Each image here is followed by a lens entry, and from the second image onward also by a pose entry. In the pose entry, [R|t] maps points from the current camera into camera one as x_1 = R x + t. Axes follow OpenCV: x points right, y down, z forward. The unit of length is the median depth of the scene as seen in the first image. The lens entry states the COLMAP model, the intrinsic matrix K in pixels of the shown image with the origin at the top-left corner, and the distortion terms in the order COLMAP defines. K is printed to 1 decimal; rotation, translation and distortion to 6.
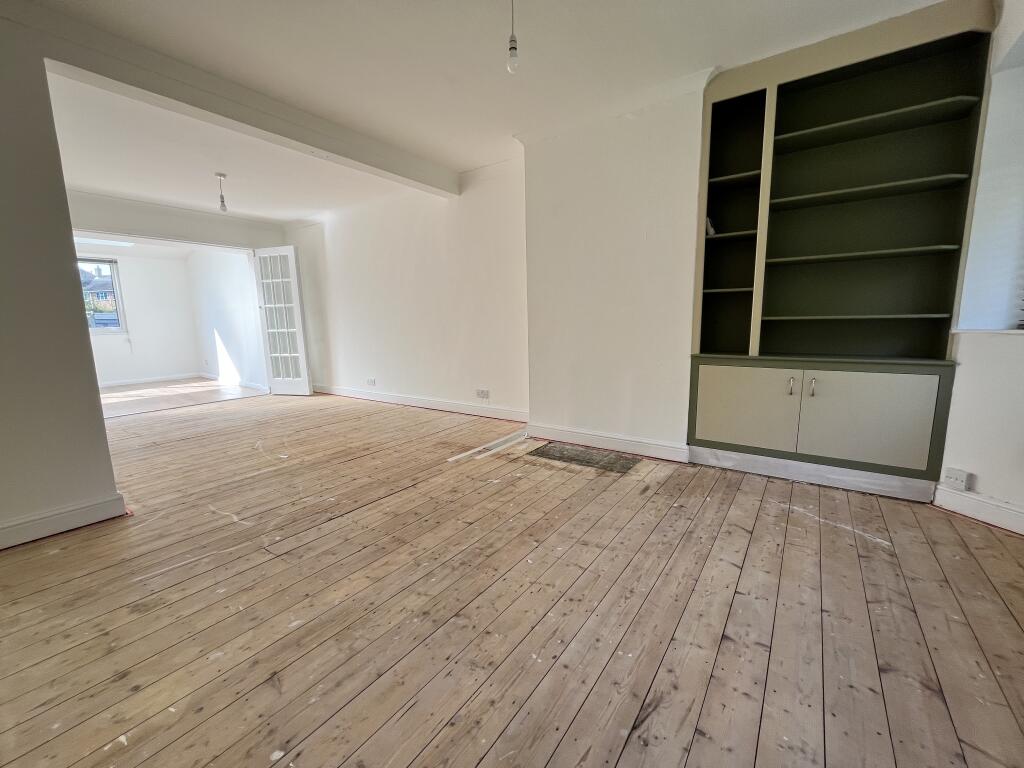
lens RADIAL K [[416.1, 0, 511.9], [0, 416.1, 382.2], [0, 0, 1]] dist [-0.003001, -0.000090]
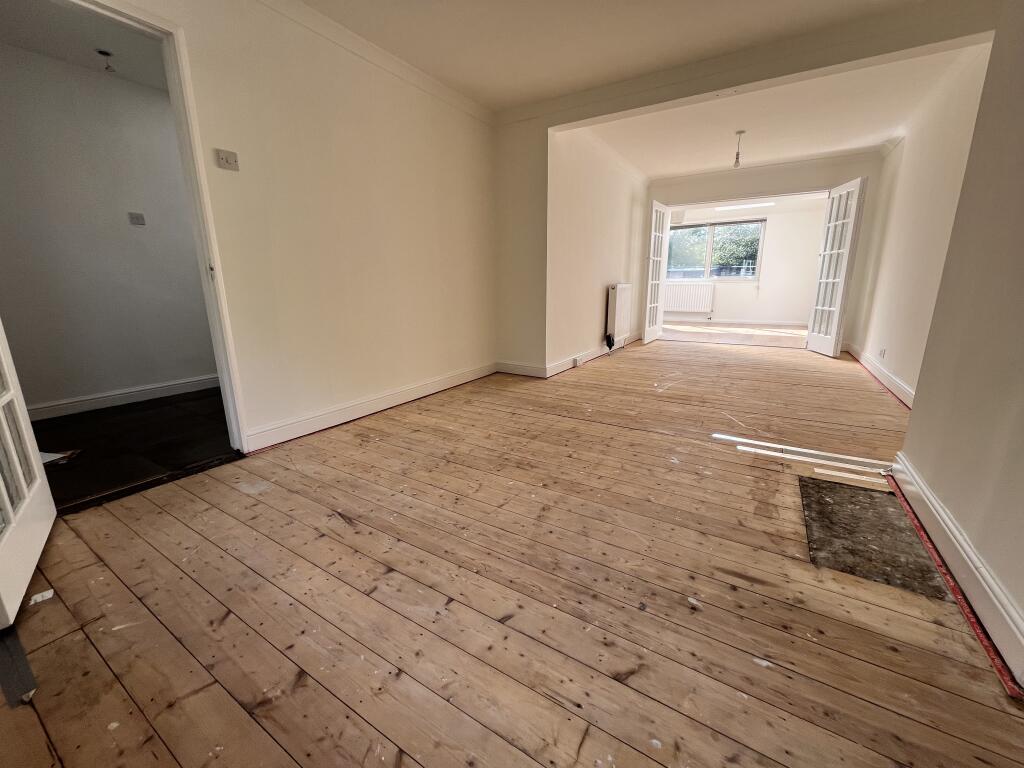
lens RADIAL K [[416.1, 0, 510.9], [0, 416.1, 384.4], [0, 0, 1]] dist [-0.003001, -0.000090]
pose [[0.061562, 0.256165, -0.964671, 0.946967], [-0.139091, 0.959275, 0.245856, -0.097247], [0.988364, 0.119041, 0.094685, 0.753943]]
